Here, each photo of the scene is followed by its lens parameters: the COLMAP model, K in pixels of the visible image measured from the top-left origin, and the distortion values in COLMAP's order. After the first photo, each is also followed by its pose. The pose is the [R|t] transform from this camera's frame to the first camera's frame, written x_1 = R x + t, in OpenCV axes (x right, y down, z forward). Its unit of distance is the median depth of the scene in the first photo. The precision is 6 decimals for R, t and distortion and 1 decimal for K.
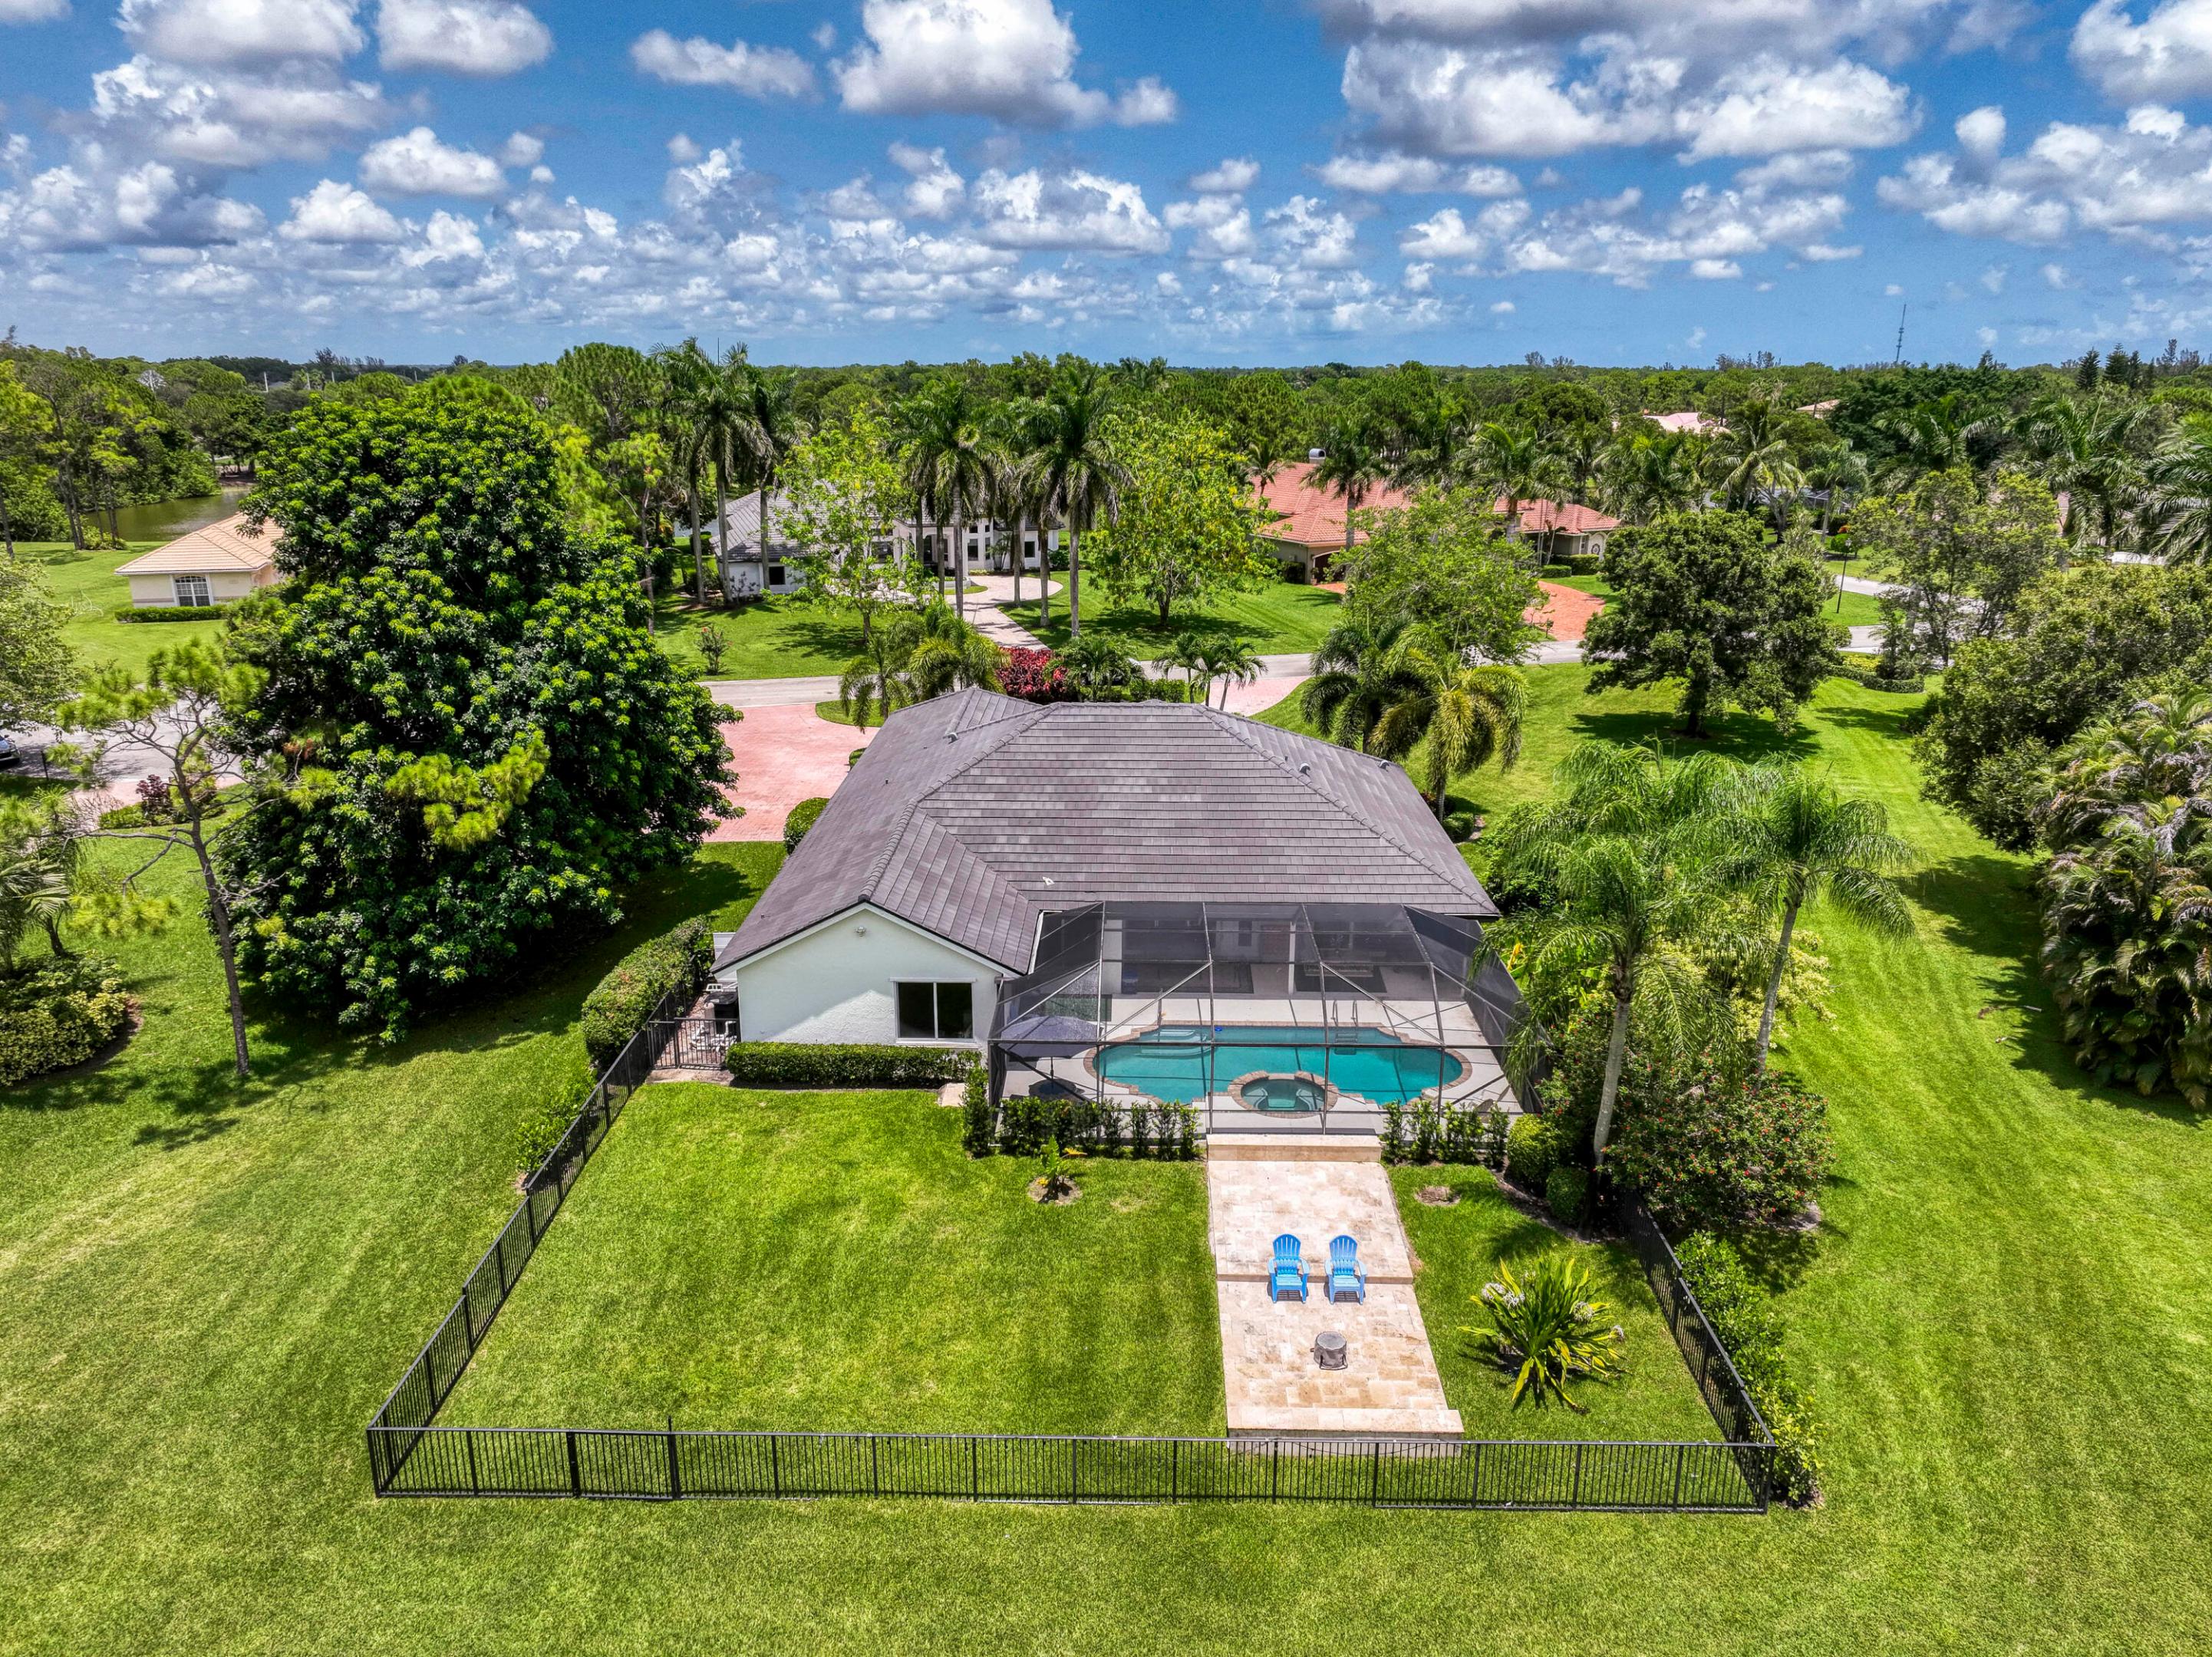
lens RADIAL K [[1529.7, 0, 1114.8], [0, 1529.7, 815.5], [0, 0, 1]] dist [-0.017965, 0.025377]
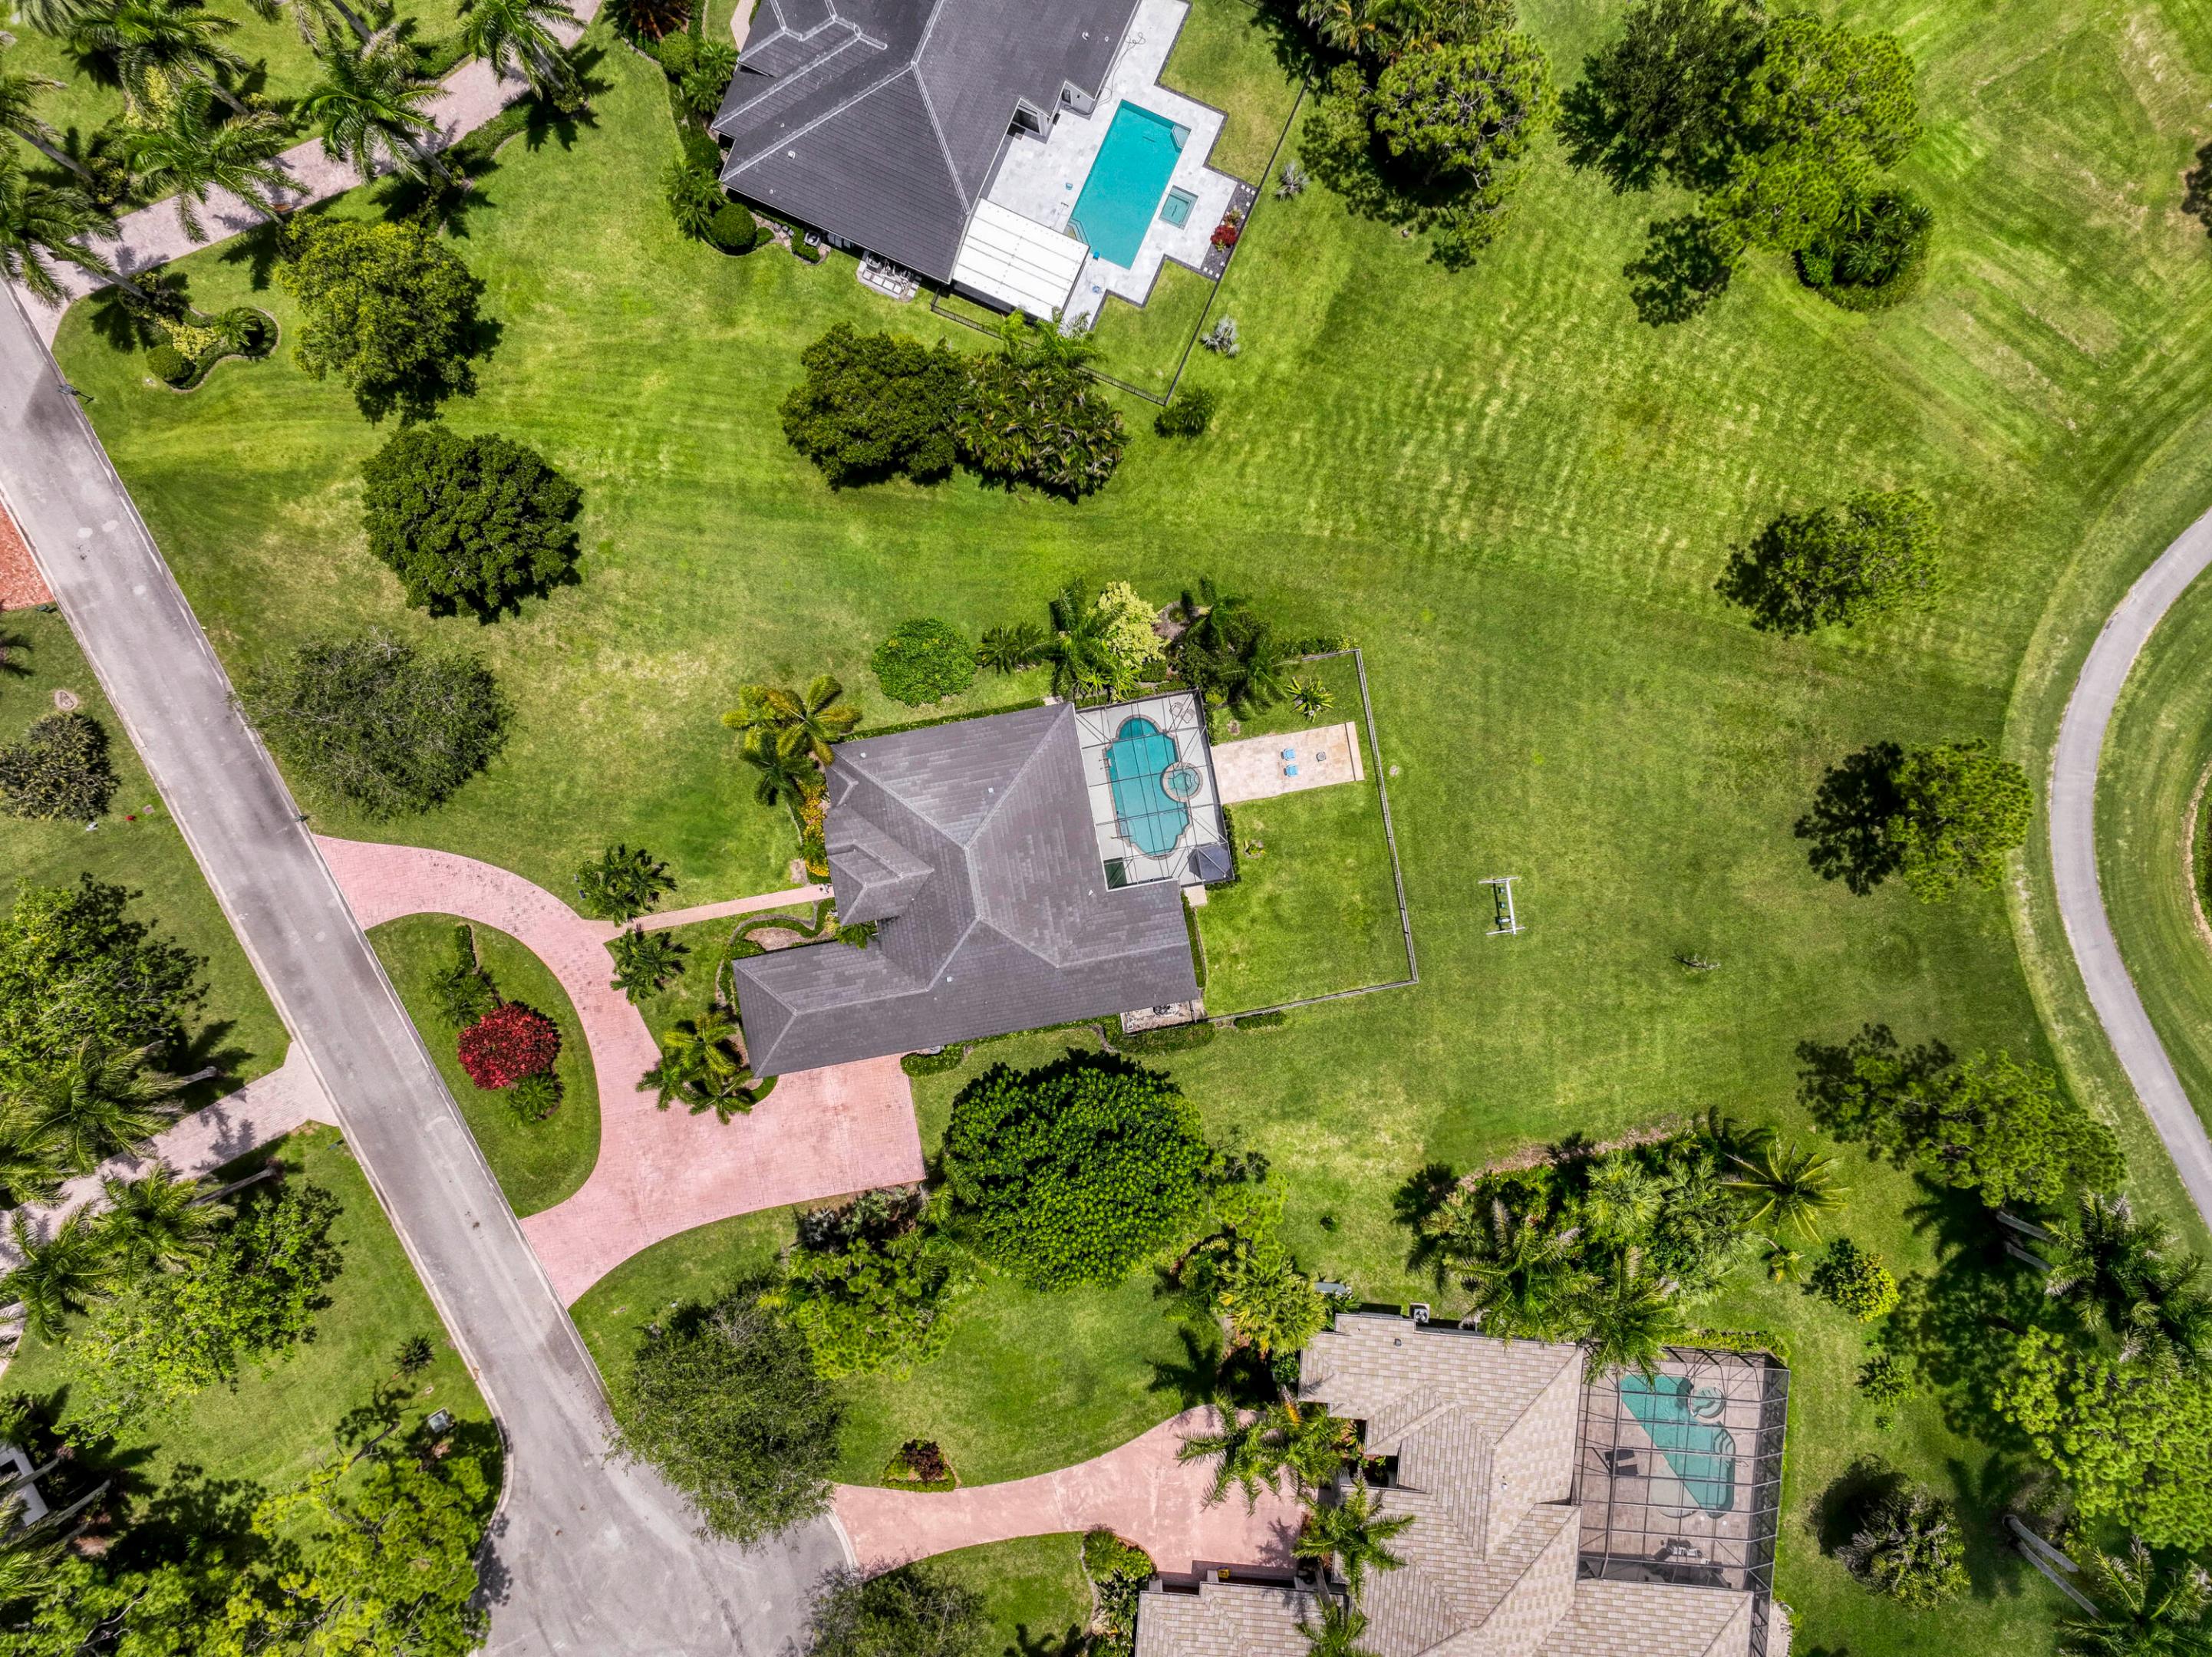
lens RADIAL K [[1529.7, 0, 1114.8], [0, 1529.7, 815.5], [0, 0, 1]] dist [-0.017965, 0.025377]
pose [[-0.191273, -0.981527, -0.004488, 0.081212], [0.302550, -0.063308, 0.951029, -2.413856], [-0.933744, 0.180549, 0.309070, 0.257796]]
